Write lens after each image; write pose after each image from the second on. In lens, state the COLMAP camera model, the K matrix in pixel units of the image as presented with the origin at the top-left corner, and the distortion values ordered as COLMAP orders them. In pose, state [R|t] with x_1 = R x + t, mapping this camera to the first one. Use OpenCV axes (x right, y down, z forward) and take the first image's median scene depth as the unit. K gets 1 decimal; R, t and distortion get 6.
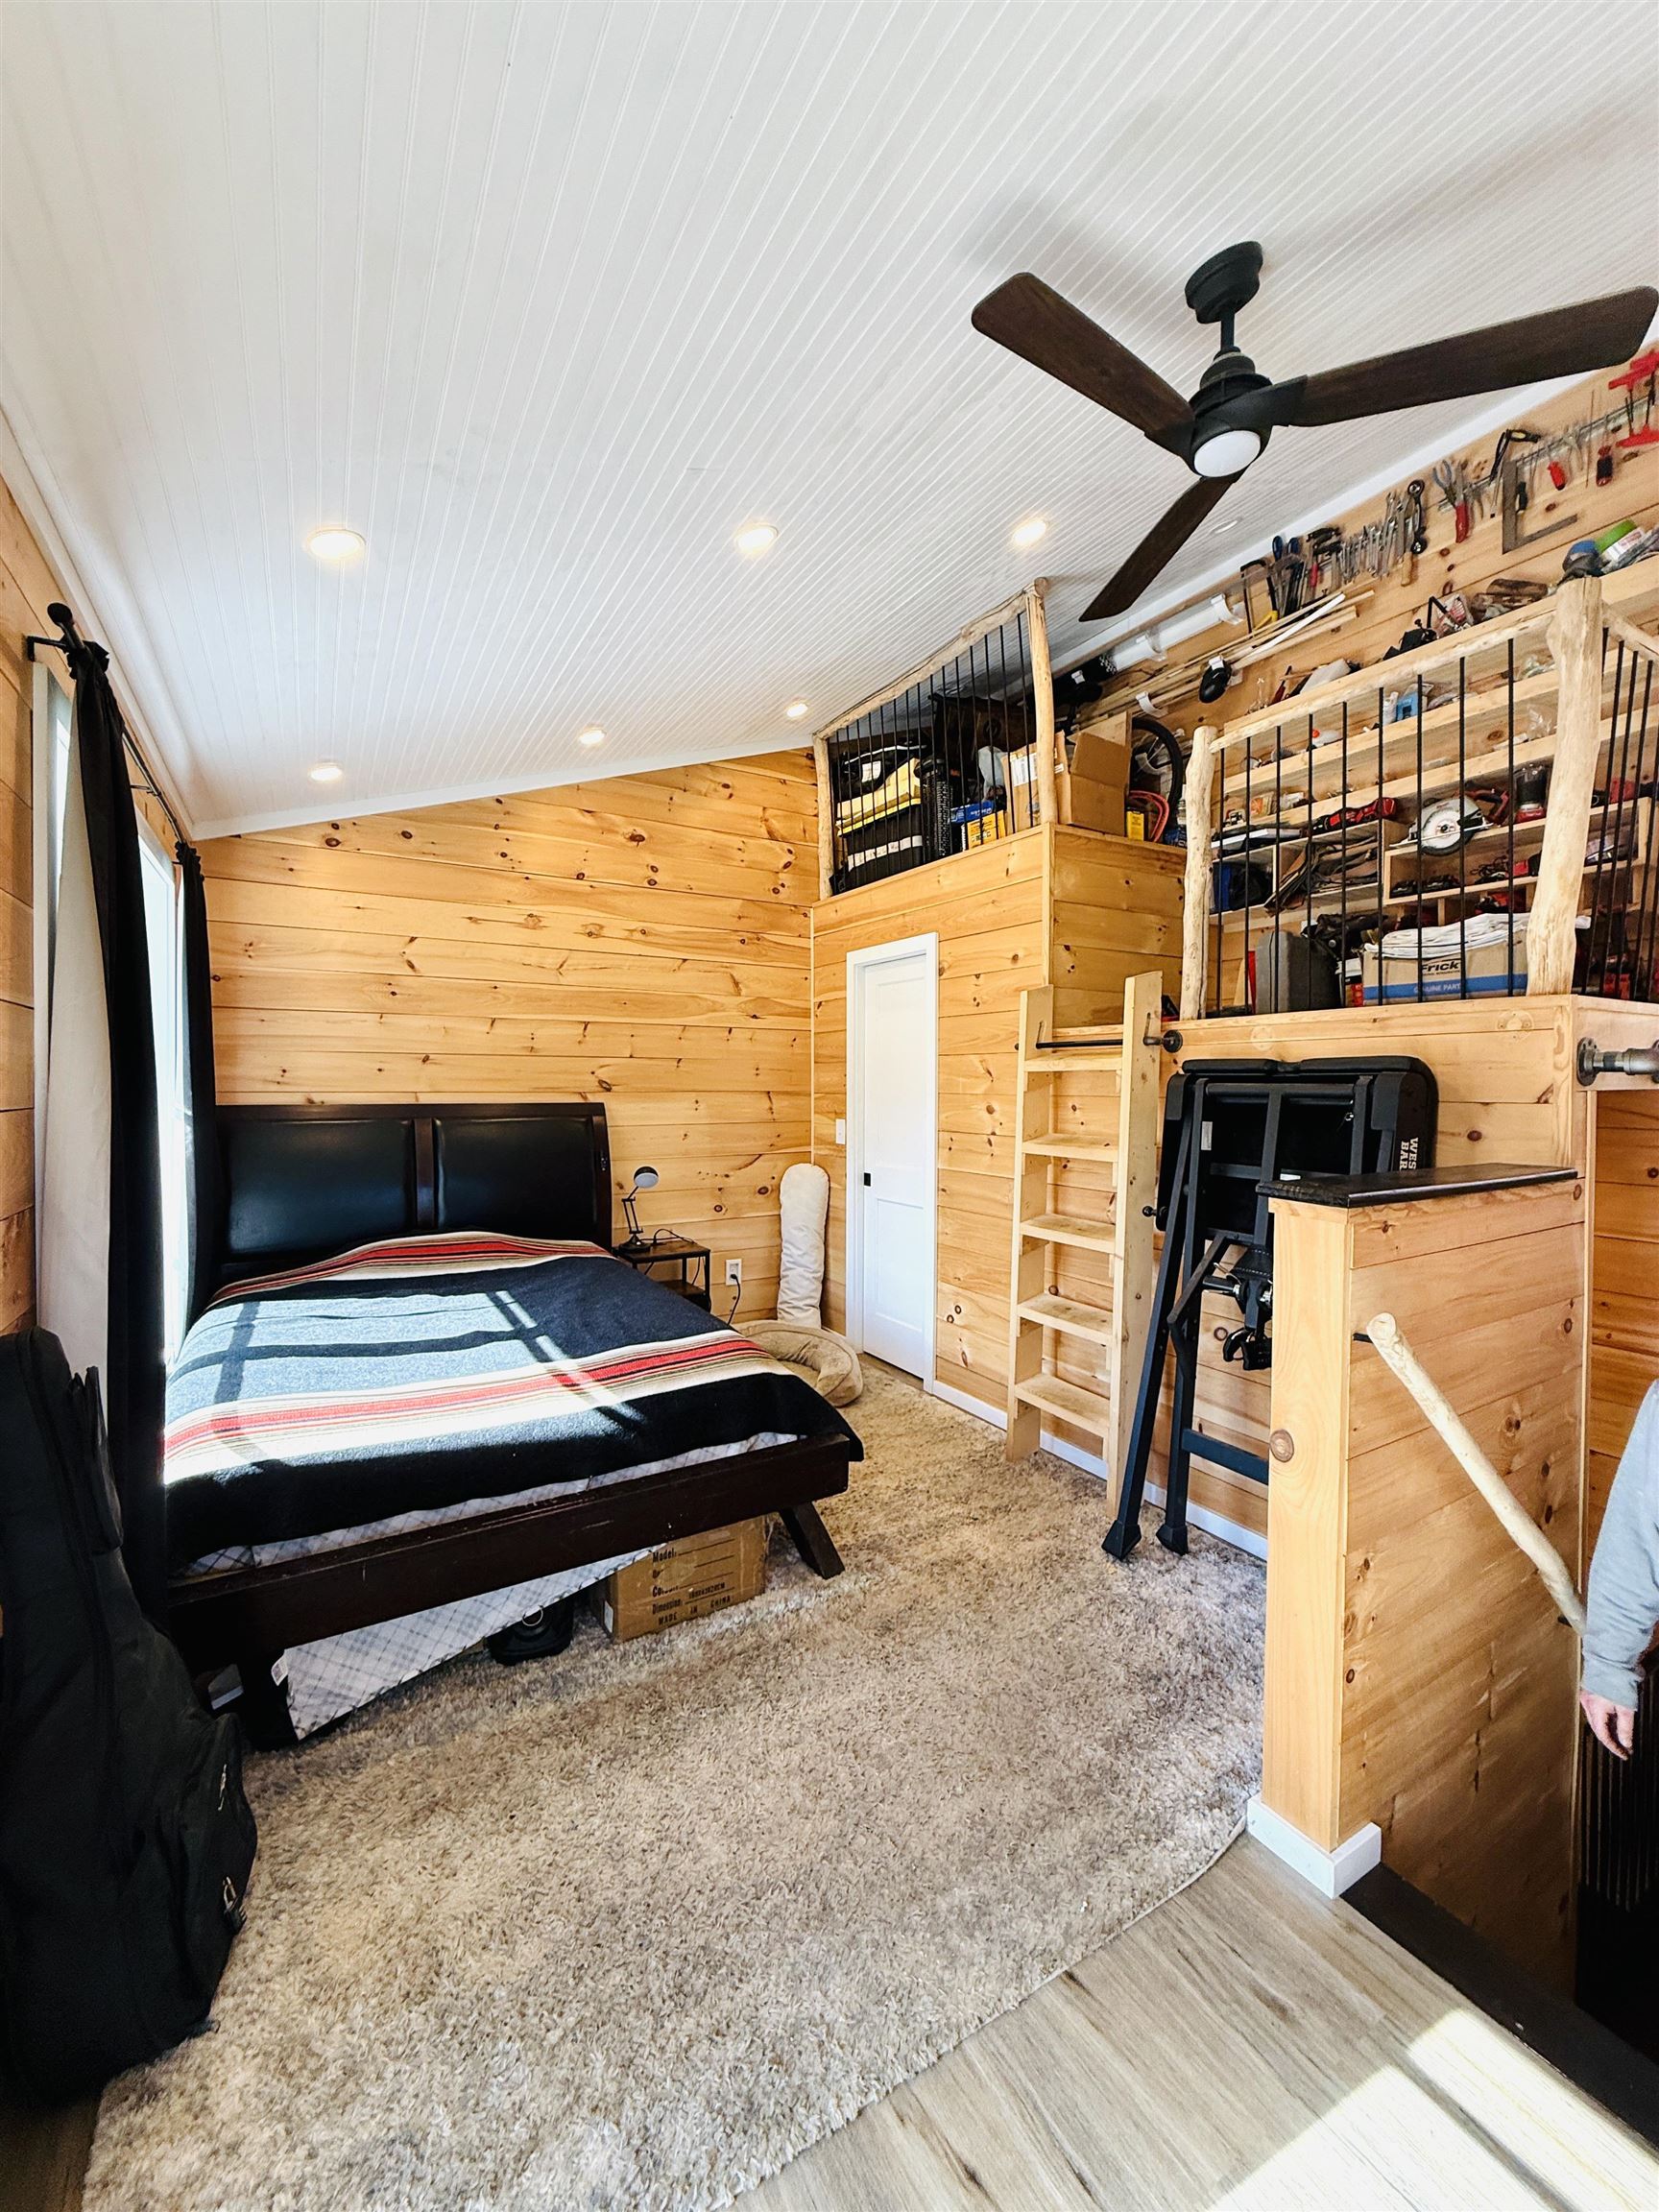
lens RADIAL K [[877.3, 0, 829.3], [0, 877.3, 1100.6], [0, 0, 1]] dist [-0.000203, -0.000134]
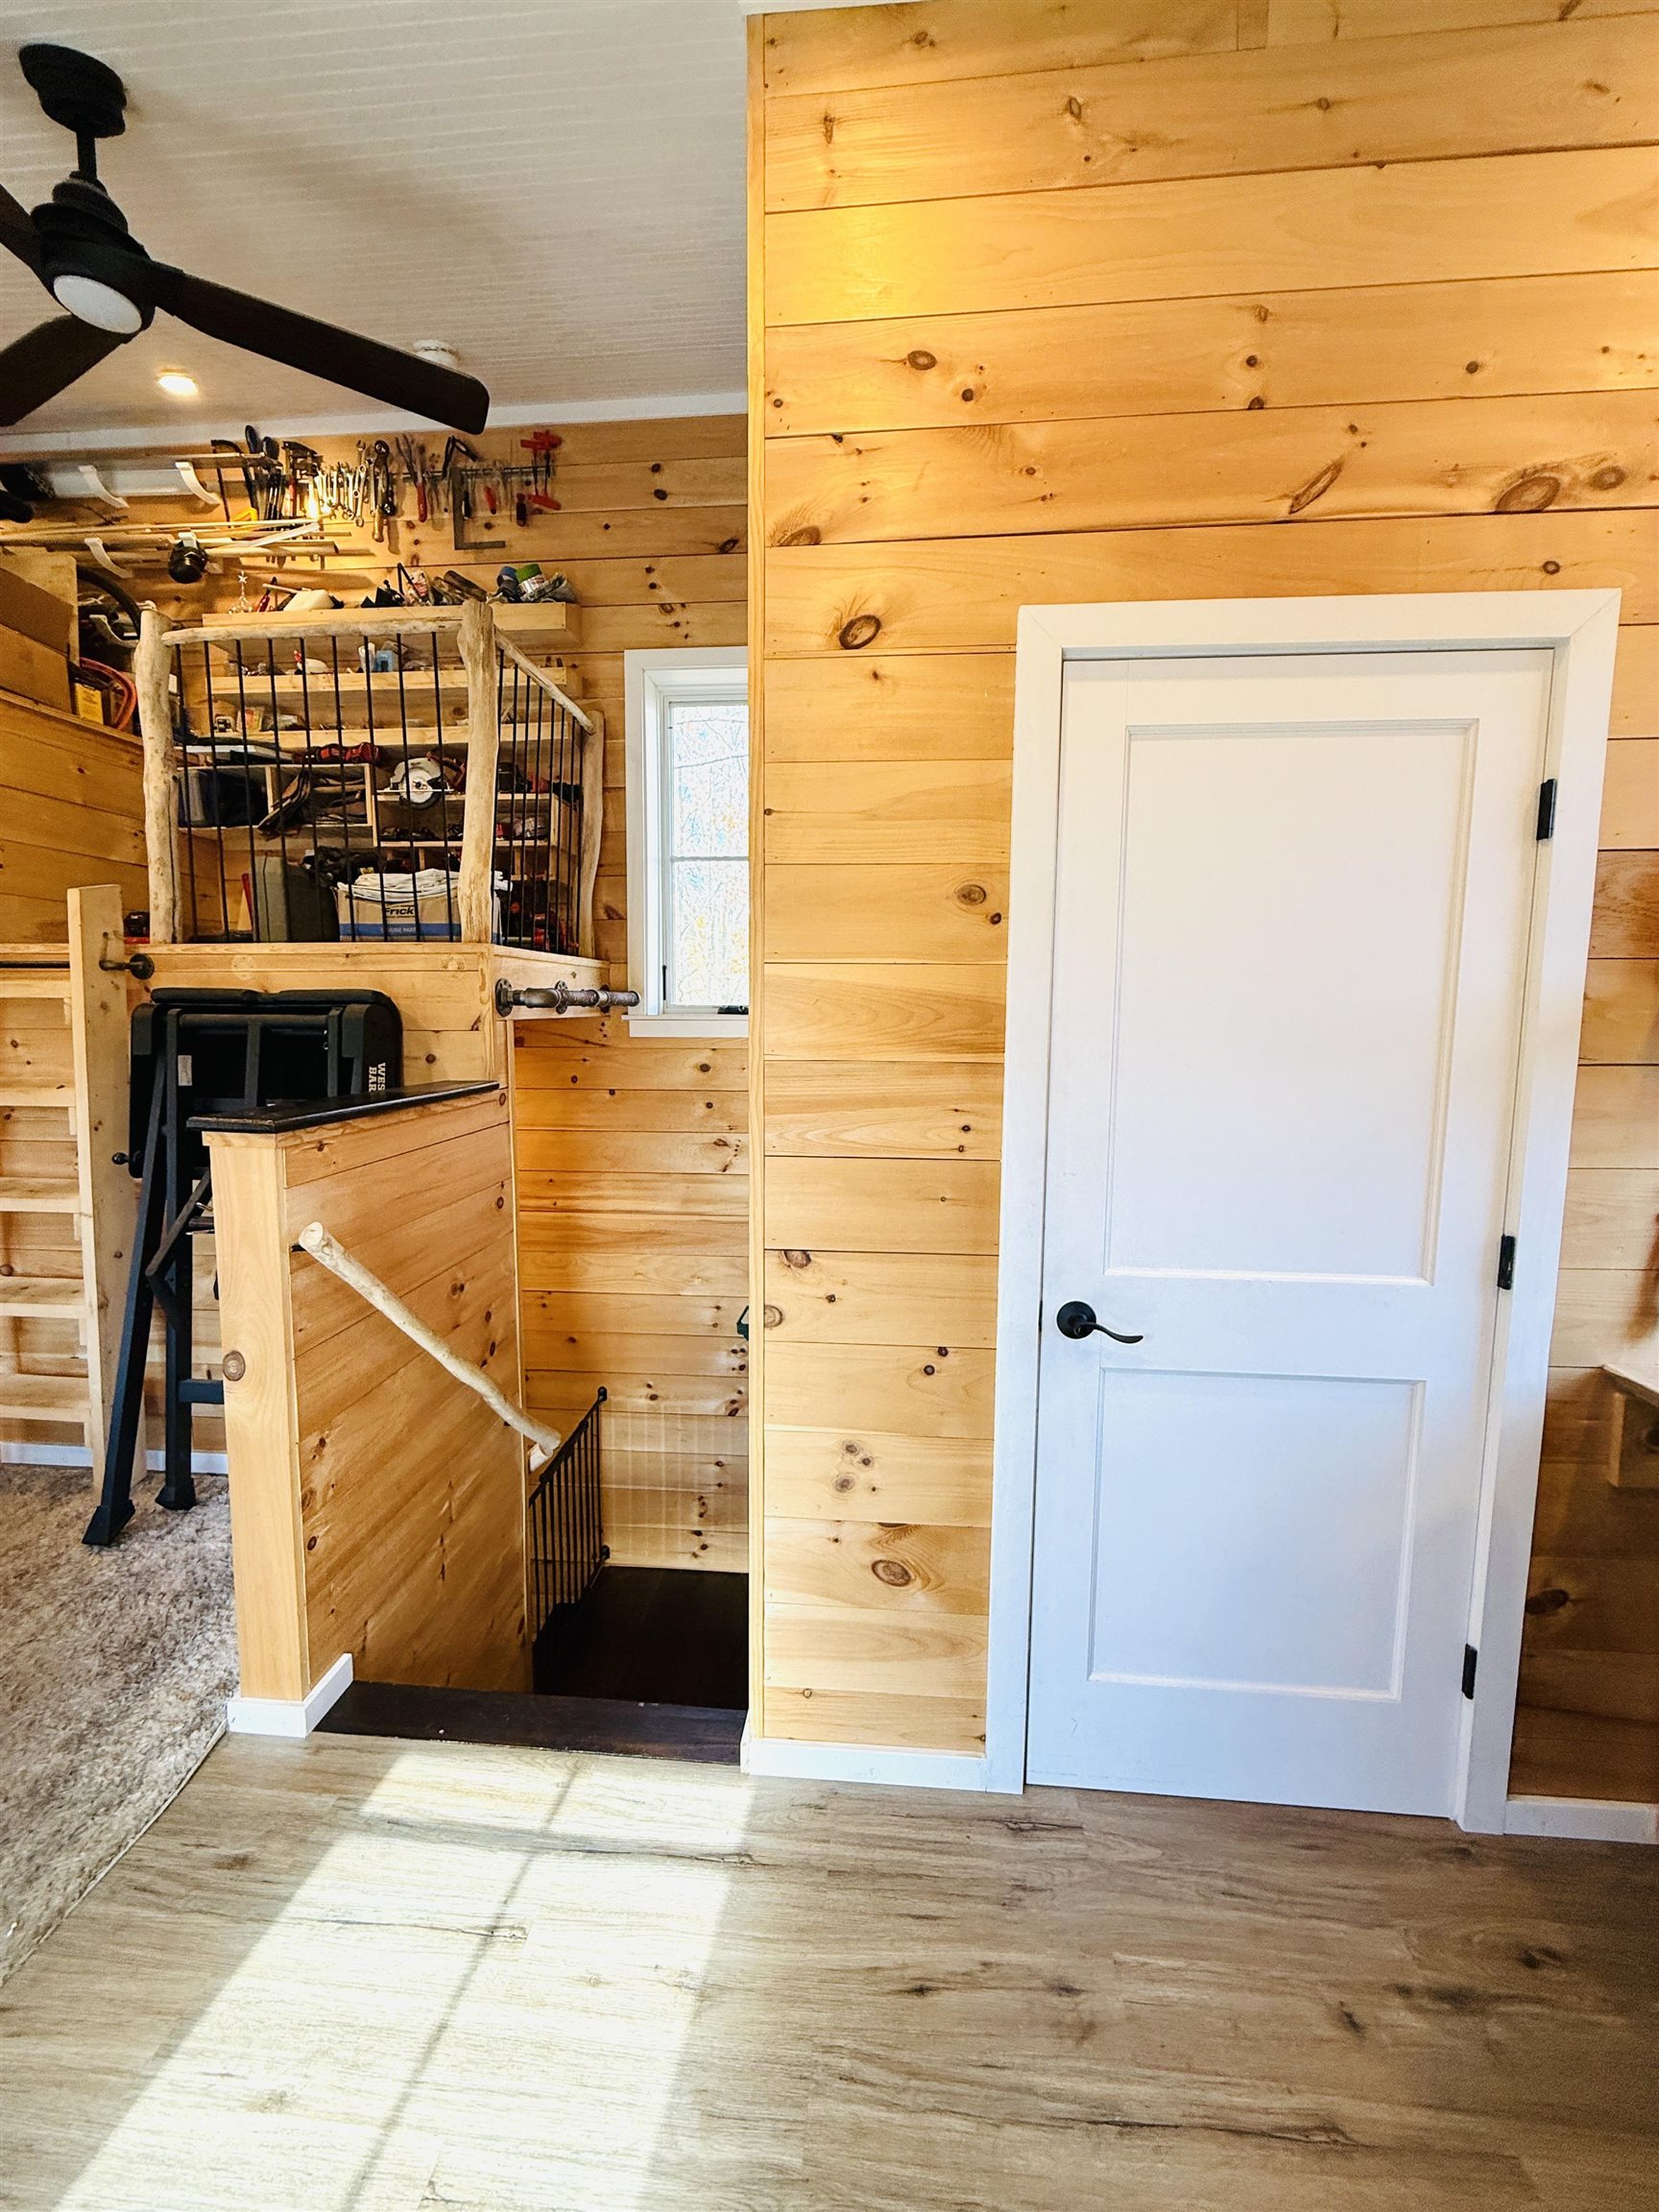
lens RADIAL K [[877.3, 0, 823.8], [0, 877.3, 1100.3], [0, 0, 1]] dist [-0.000203, -0.000134]
pose [[0.578151, -0.082939, 0.811704, 0.056954], [0.014291, 0.995697, 0.091560, -0.003687], [-0.815805, -0.041335, 0.576848, -0.090302]]
